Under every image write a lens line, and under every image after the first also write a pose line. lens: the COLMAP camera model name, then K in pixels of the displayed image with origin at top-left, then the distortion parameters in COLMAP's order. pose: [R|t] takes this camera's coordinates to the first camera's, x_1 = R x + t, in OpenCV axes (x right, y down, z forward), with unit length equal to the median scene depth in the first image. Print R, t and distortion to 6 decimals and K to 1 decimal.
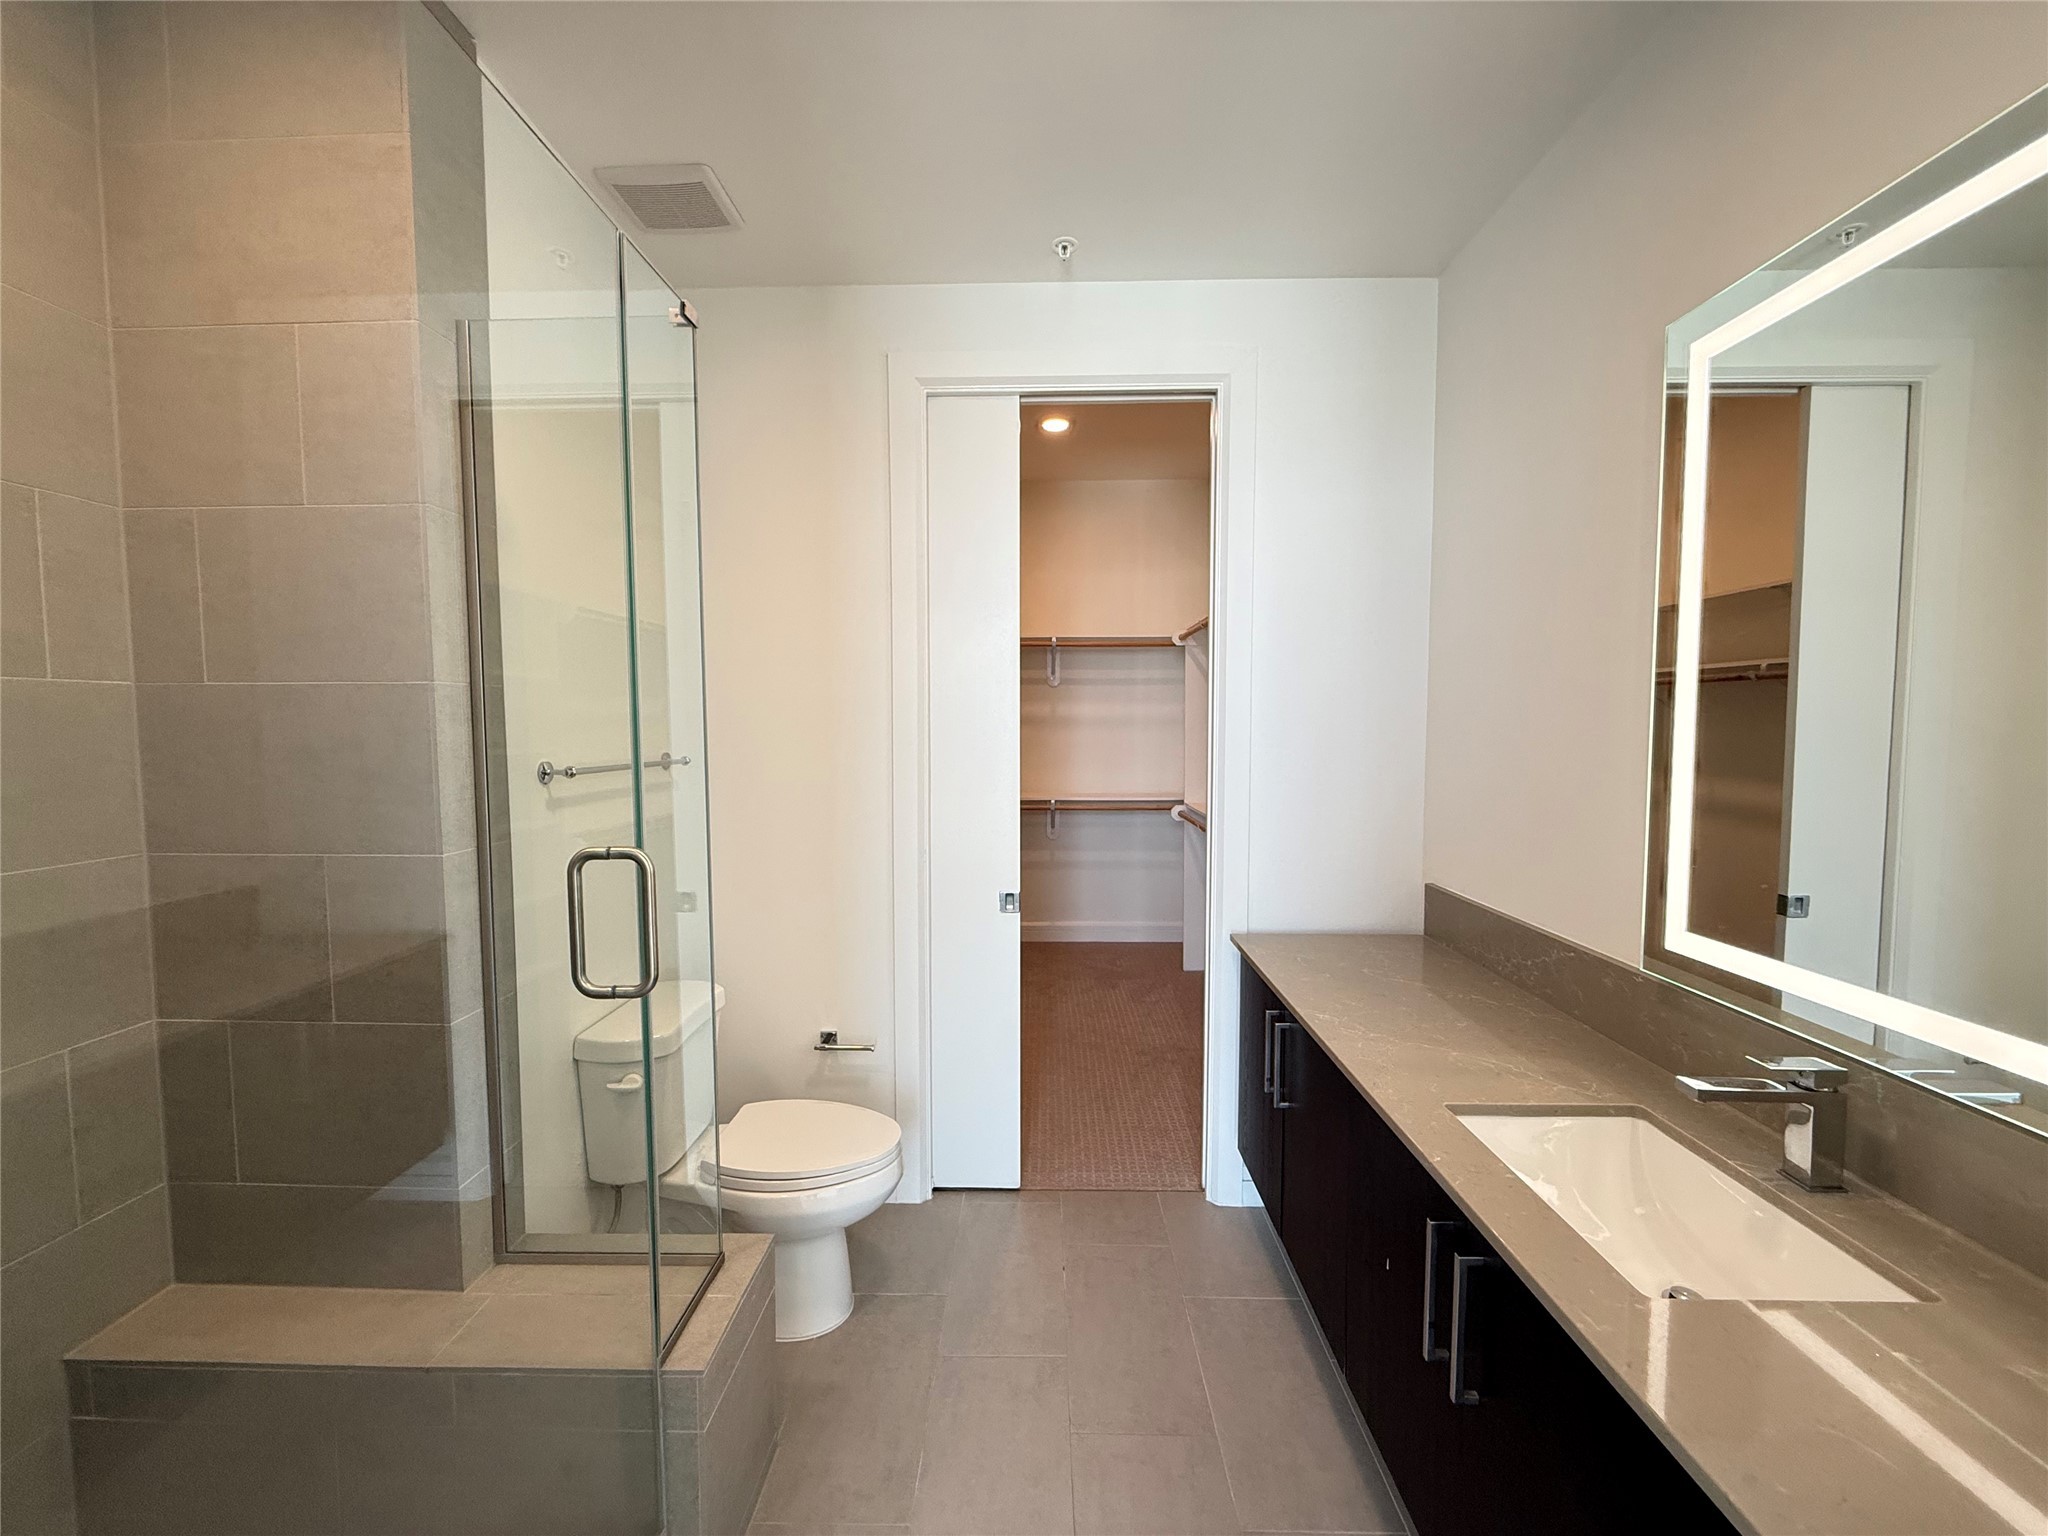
lens RADIAL K [[824.3, 0, 1029.8], [0, 824.3, 780.4], [0, 0, 1]] dist [0.004558, 0.000126]
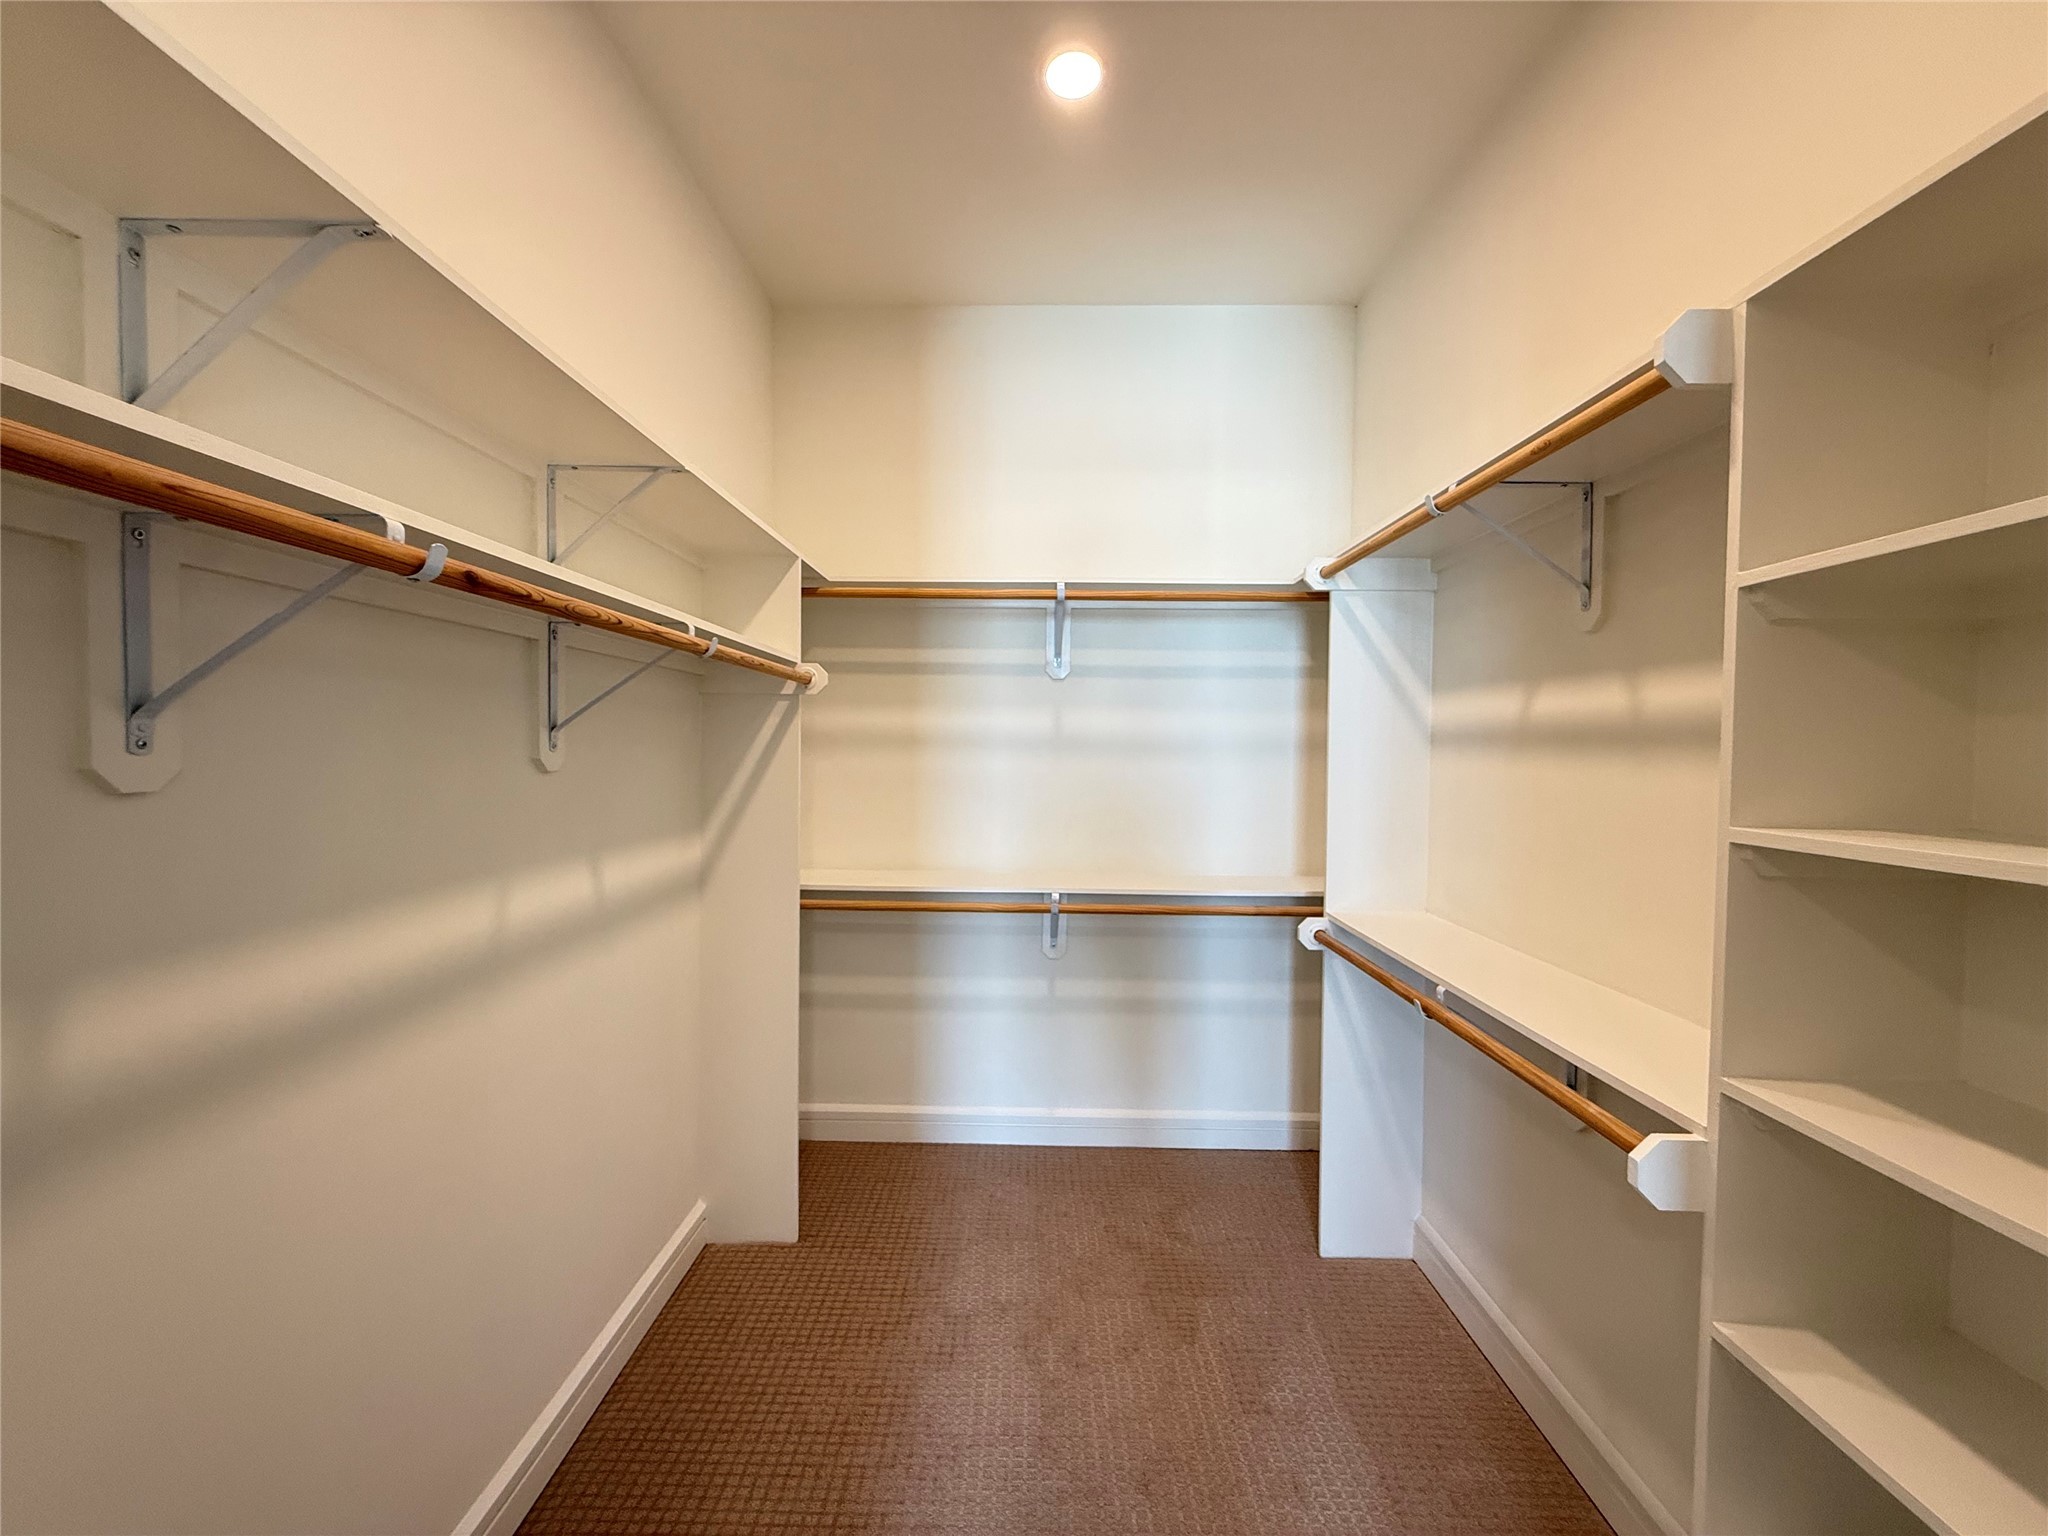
lens RADIAL K [[824.3, 0, 1027.3], [0, 824.3, 770.3], [0, 0, 1]] dist [0.004558, 0.000126]
pose [[0.999935, 0.011416, 0.000467, 0.008903], [-0.011389, 0.999152, -0.039569, -0.032650], [-0.000918, 0.039561, 0.999217, 0.466457]]
